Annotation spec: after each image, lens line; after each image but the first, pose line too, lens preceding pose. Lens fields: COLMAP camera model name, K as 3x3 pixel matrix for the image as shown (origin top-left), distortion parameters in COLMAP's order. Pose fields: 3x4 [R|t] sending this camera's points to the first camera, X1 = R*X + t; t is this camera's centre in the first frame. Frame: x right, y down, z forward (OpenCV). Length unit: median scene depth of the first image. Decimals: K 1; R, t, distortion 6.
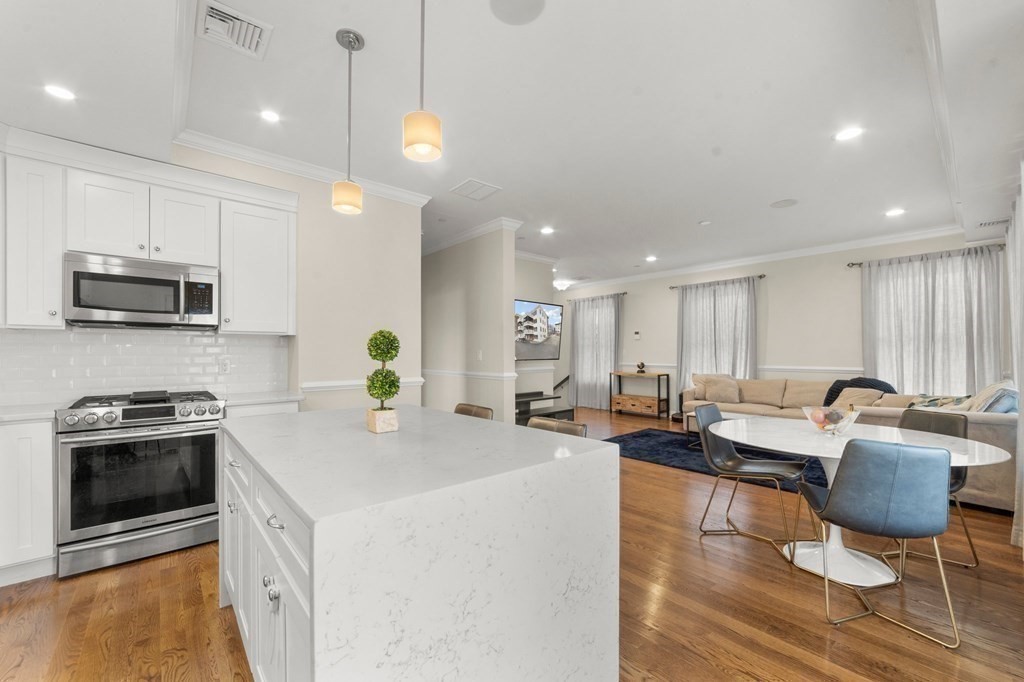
lens RADIAL K [[404.1, 0, 510.5], [0, 404.1, 353.1], [0, 0, 1]] dist [-0.000280, -0.000033]
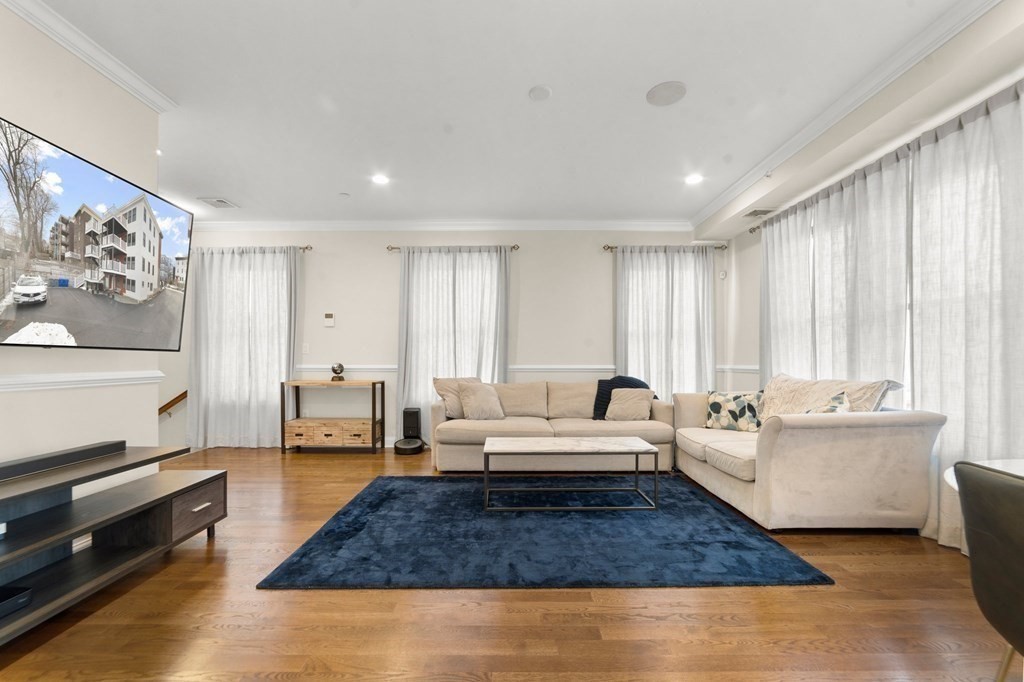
lens RADIAL K [[415.3, 0, 510.6], [0, 415.3, 362.4], [0, 0, 1]] dist [-0.023583, -0.000009]
pose [[0.657726, -0.002123, 0.753254, 0.024961], [-0.002287, 0.999986, 0.004815, 0.019343], [-0.753254, -0.004890, 0.657712, 0.423897]]
